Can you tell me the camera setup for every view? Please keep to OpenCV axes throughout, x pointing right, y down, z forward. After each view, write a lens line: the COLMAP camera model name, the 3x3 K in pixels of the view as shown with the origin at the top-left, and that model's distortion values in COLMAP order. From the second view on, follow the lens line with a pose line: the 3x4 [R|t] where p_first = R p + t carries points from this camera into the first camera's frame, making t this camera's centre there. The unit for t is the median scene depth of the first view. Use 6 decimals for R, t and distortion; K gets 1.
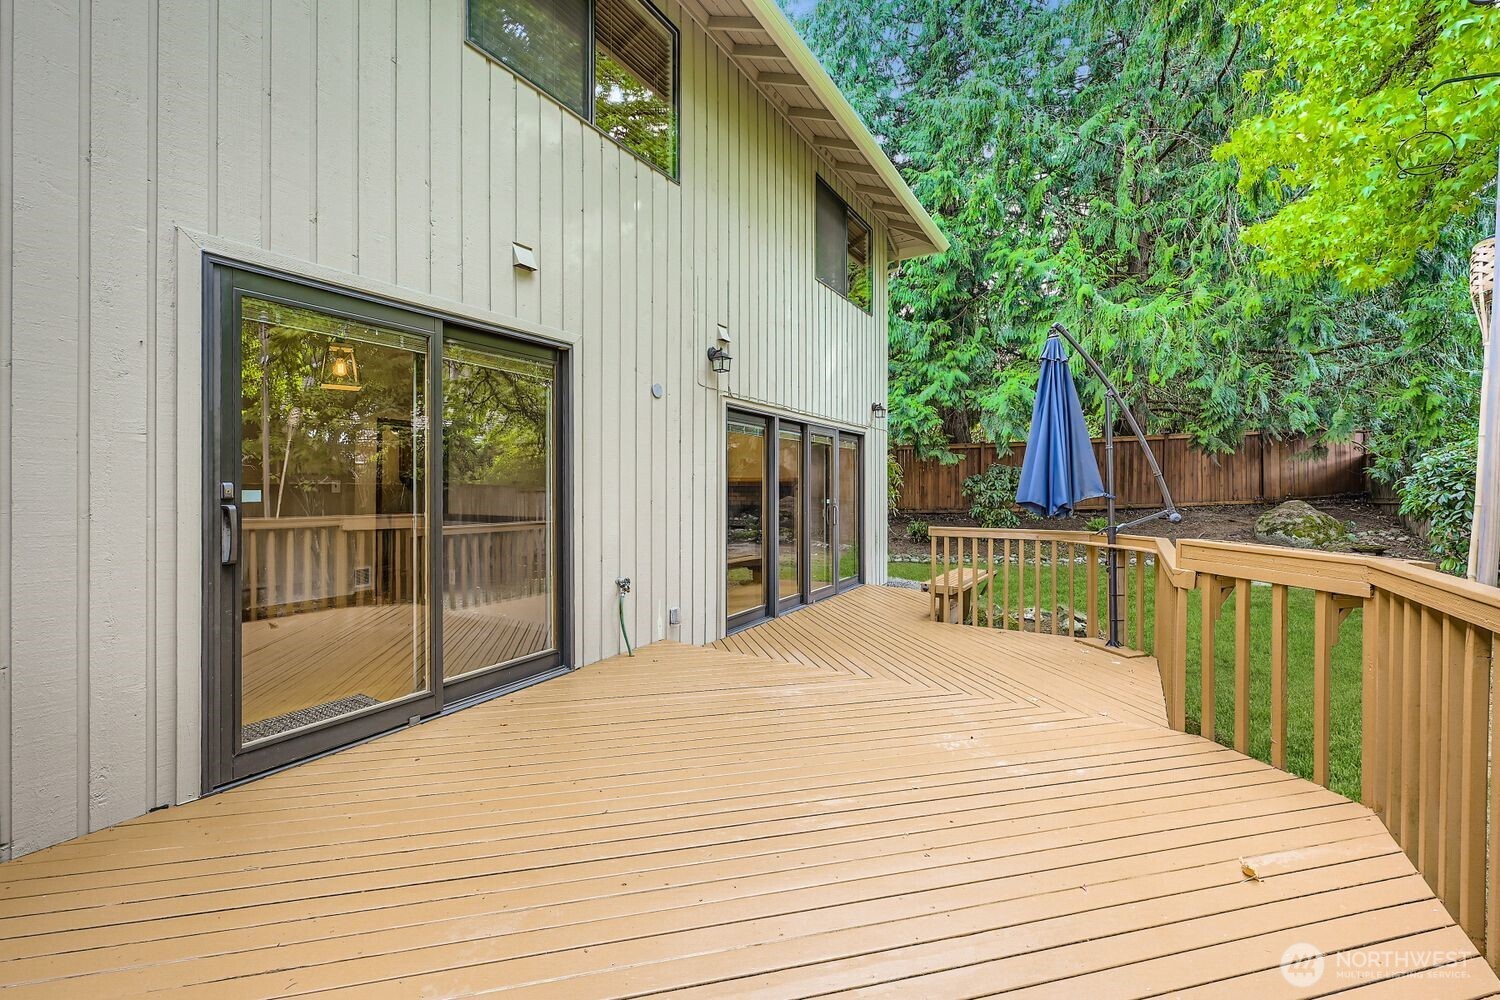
lens RADIAL K [[621.3, 0, 754.3], [0, 621.3, 493.2], [0, 0, 1]] dist [0.013318, 0.000417]
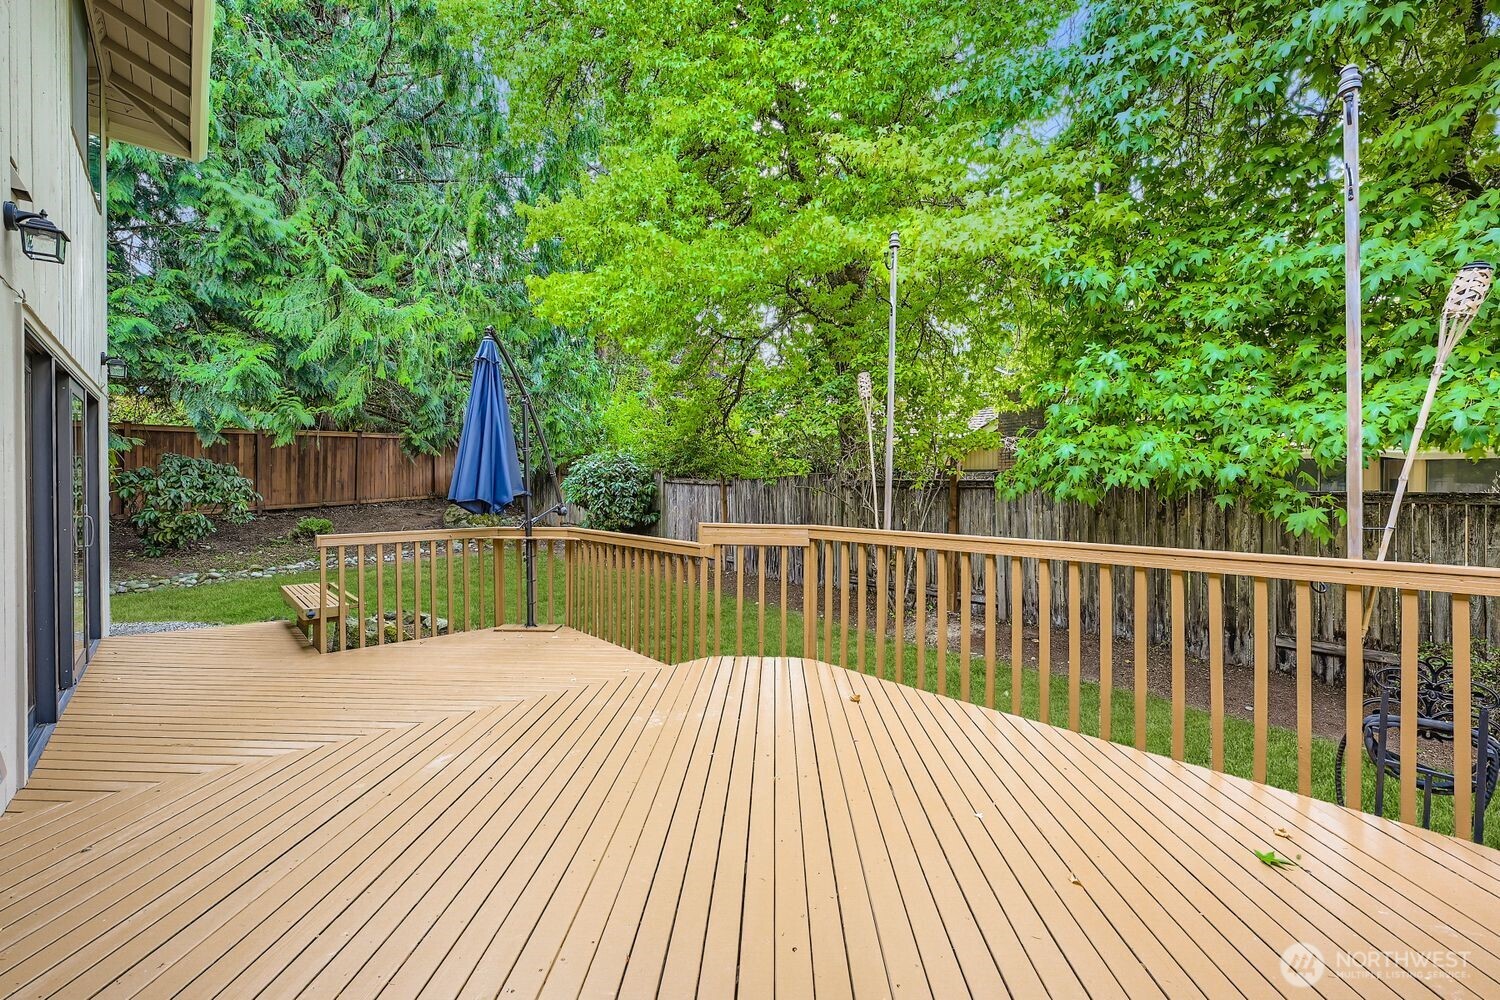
lens RADIAL K [[621.3, 0, 748.8], [0, 621.3, 498.7], [0, 0, 1]] dist [0.013318, 0.000417]
pose [[0.284263, -0.021447, 0.958506, -0.169741], [0.008109, 0.999768, 0.019966, -0.002037], [-0.958712, 0.002097, 0.284371, 0.133017]]
